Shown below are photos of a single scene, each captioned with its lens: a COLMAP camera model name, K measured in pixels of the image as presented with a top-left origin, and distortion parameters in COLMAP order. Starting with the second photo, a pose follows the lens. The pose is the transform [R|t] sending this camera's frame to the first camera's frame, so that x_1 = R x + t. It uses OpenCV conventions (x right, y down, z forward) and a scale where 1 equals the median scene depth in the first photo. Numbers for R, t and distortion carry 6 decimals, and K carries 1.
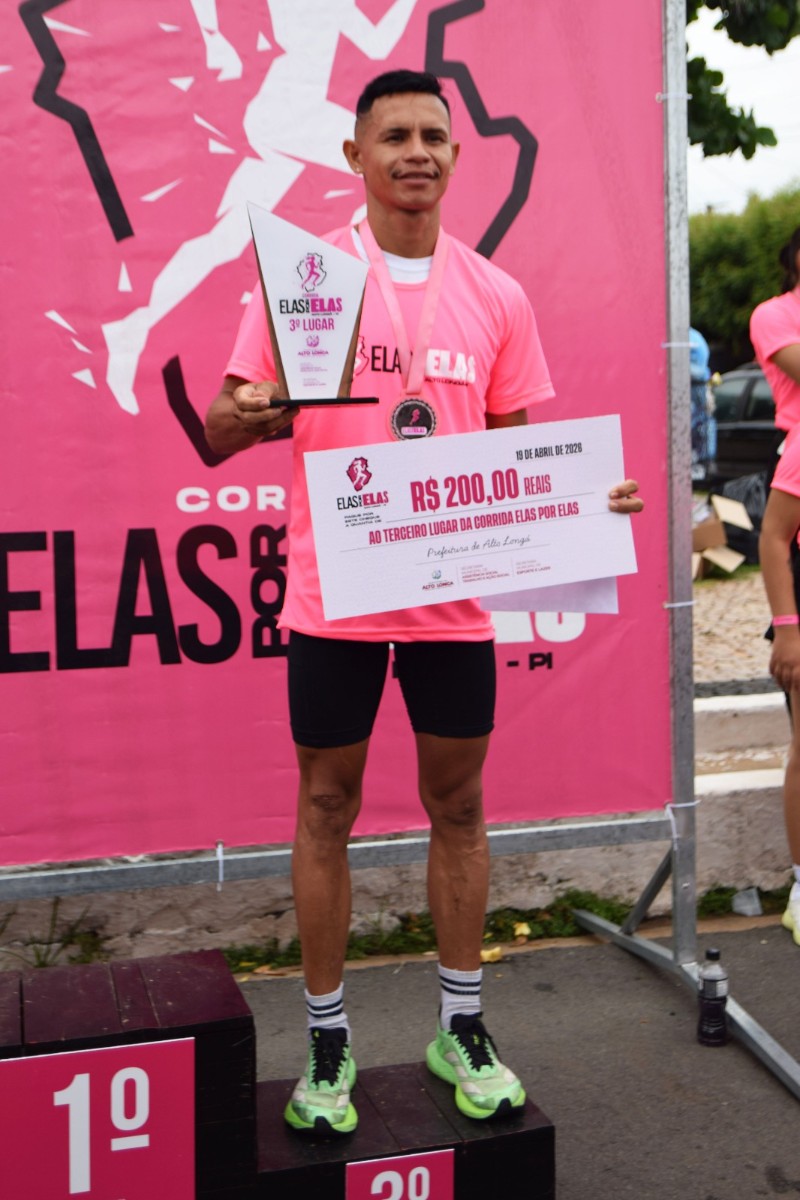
lens RADIAL K [[1565.6, 0, 370.5], [0, 1565.6, 501.6], [0, 0, 1]] dist [-0.034435, 0.129823]
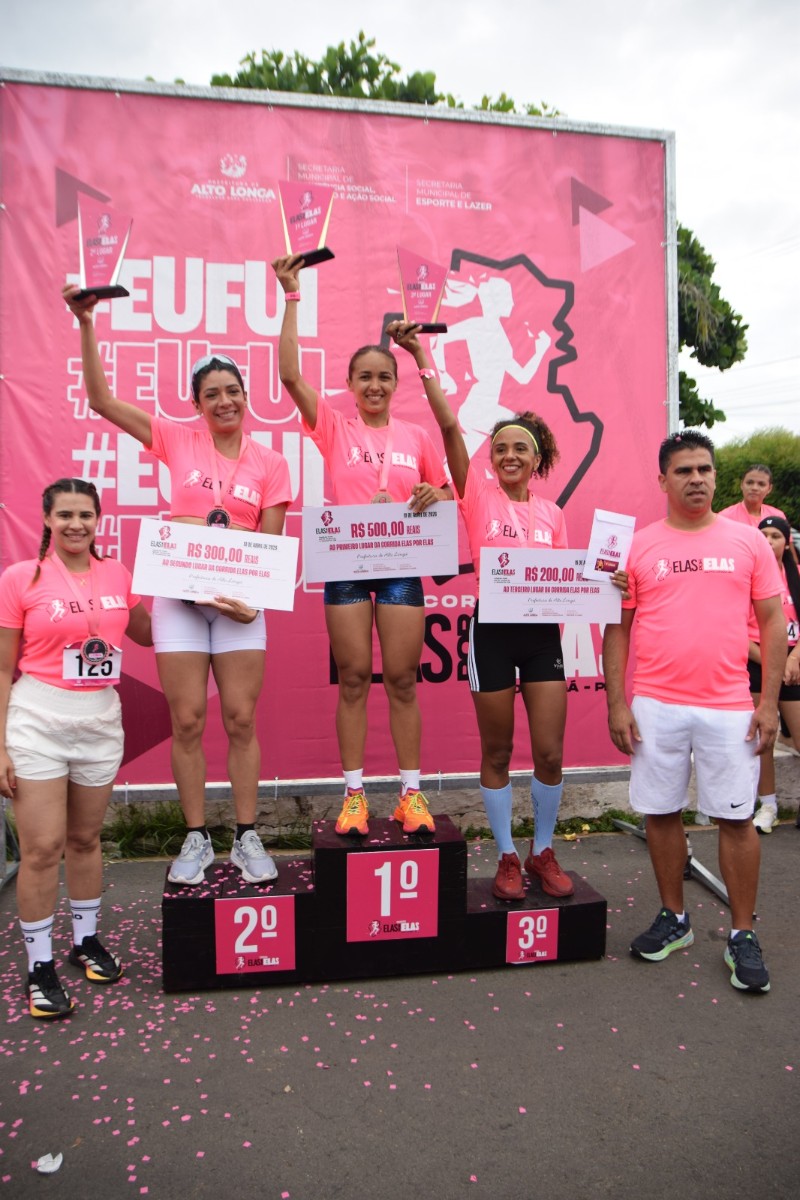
lens RADIAL K [[885.3, 0, 397.7], [0, 885.3, 614.6], [0, 0, 1]] dist [-0.137493, 0.141141]
pose [[0.994443, 0.017758, -0.103766, -0.035285], [-0.017977, 0.999838, -0.001172, 0.017778], [0.103728, 0.003031, 0.994601, -0.138801]]
